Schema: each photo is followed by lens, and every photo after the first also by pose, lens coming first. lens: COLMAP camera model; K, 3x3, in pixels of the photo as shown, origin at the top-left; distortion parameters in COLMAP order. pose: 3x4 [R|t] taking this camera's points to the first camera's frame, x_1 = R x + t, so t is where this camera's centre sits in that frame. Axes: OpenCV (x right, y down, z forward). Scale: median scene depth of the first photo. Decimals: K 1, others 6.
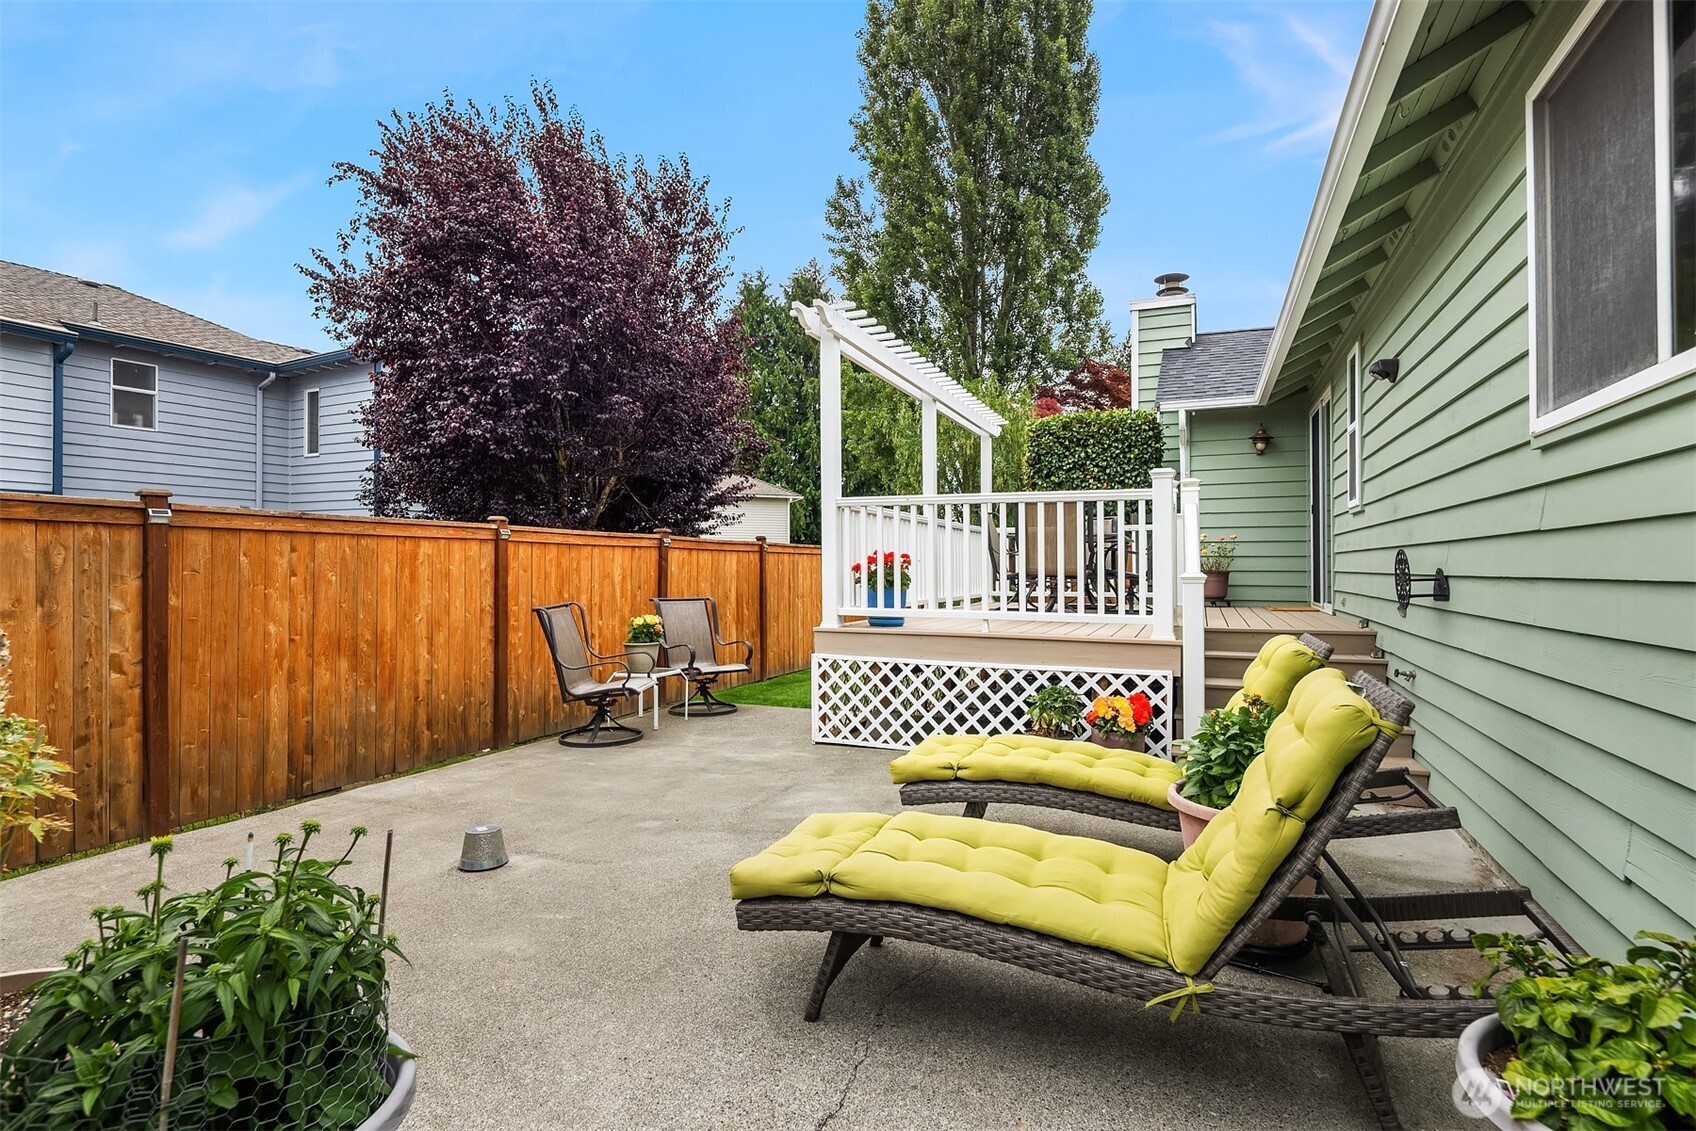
lens RADIAL K [[823.9, 0, 843.6], [0, 823.9, 559.8], [0, 0, 1]] dist [0.004929, -0.005080]
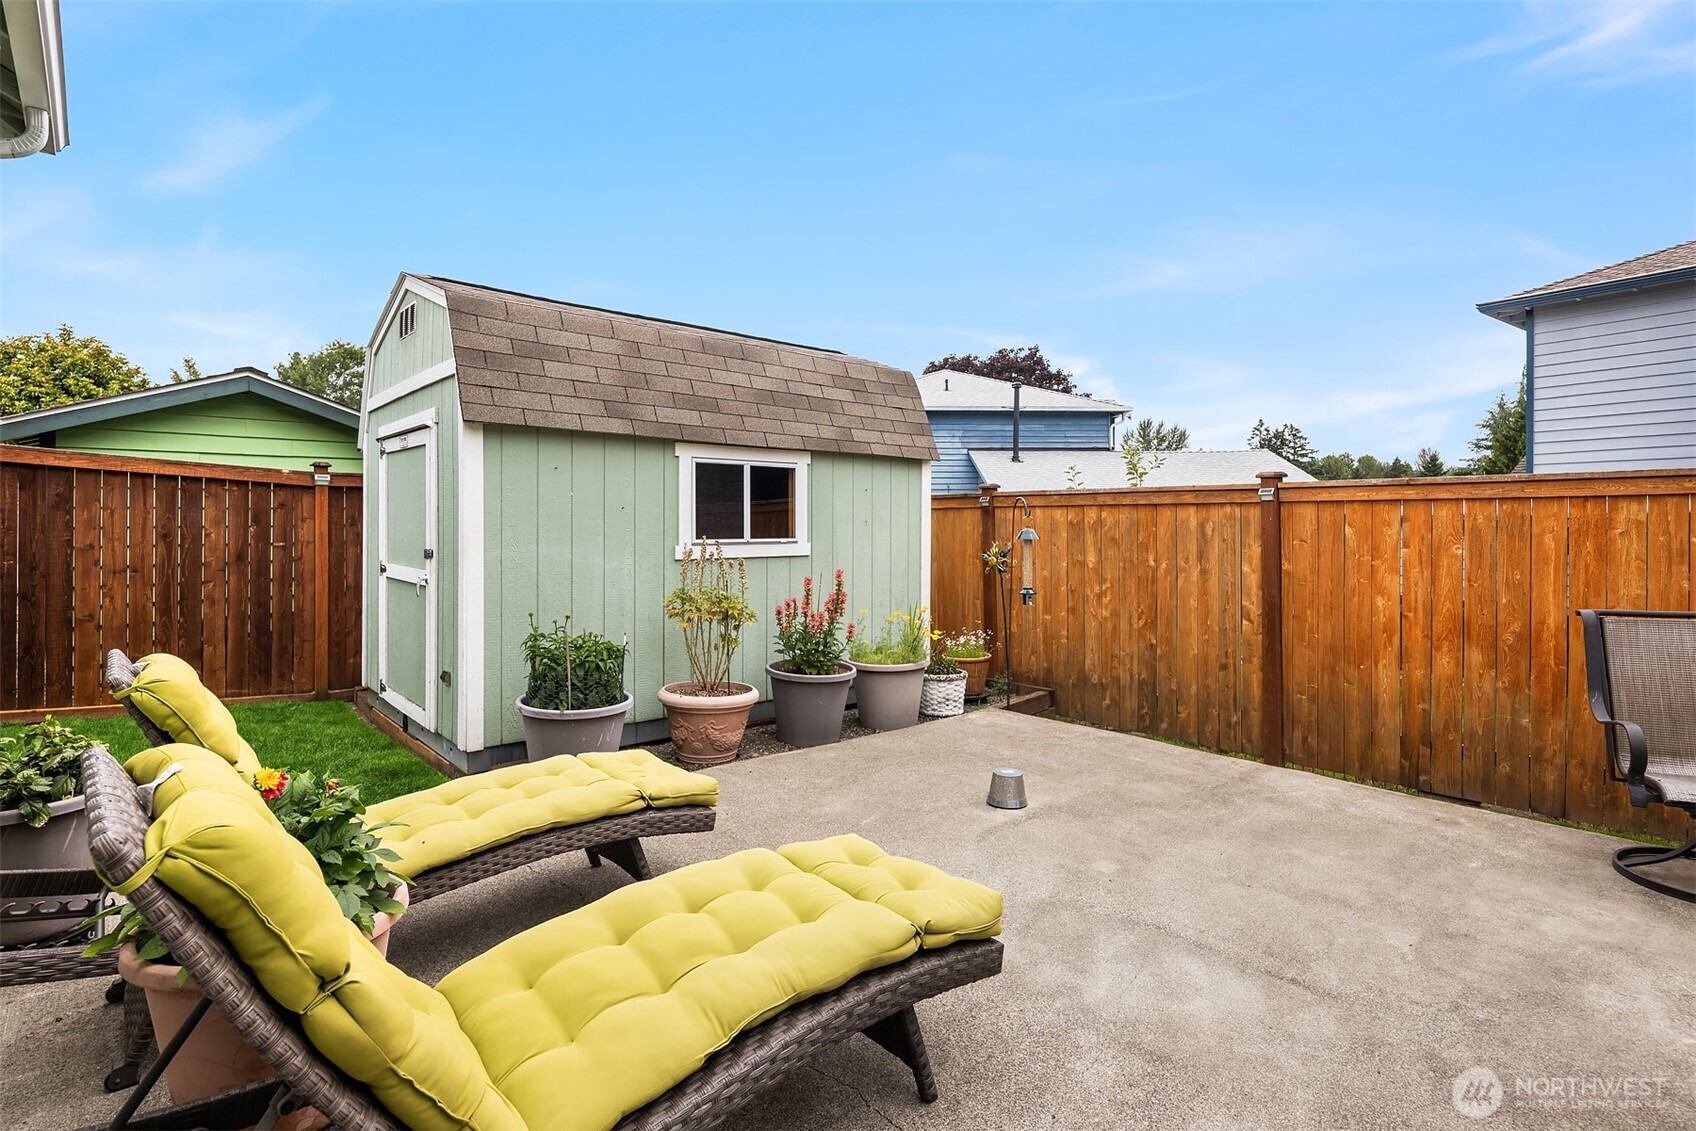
lens RADIAL K [[823.9, 0, 855.3], [0, 823.9, 526.6], [0, 0, 1]] dist [0.004929, -0.005080]
pose [[-0.421418, -0.001999, -0.906864, 0.400818], [0.007355, 0.999957, -0.005623, -0.003163], [0.906837, -0.009039, -0.421386, 0.762520]]
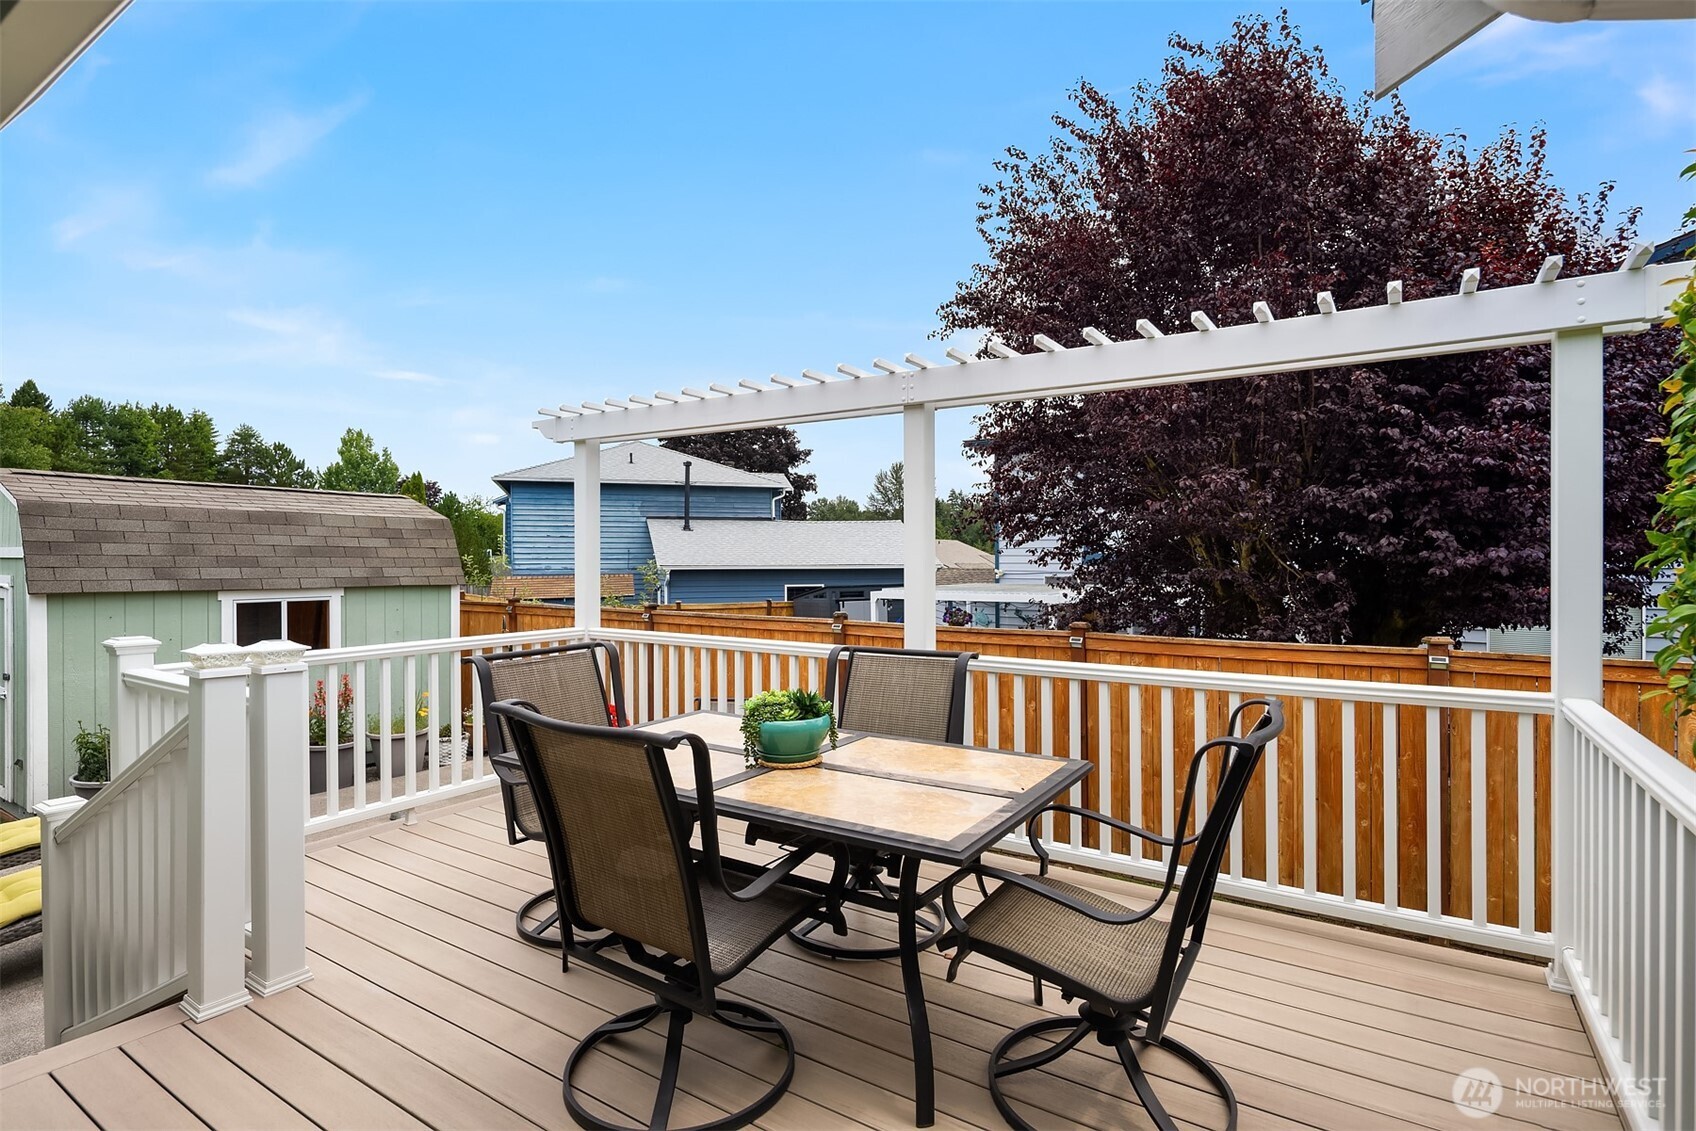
lens RADIAL K [[823.9, 0, 862.0], [0, 823.9, 565.4], [0, 0, 1]] dist [0.004929, -0.005080]
pose [[-0.151717, 0.004371, -0.988414, 0.540594], [0.008123, 0.999962, 0.003175, -0.049357], [0.988391, -0.007547, -0.151747, 0.986742]]
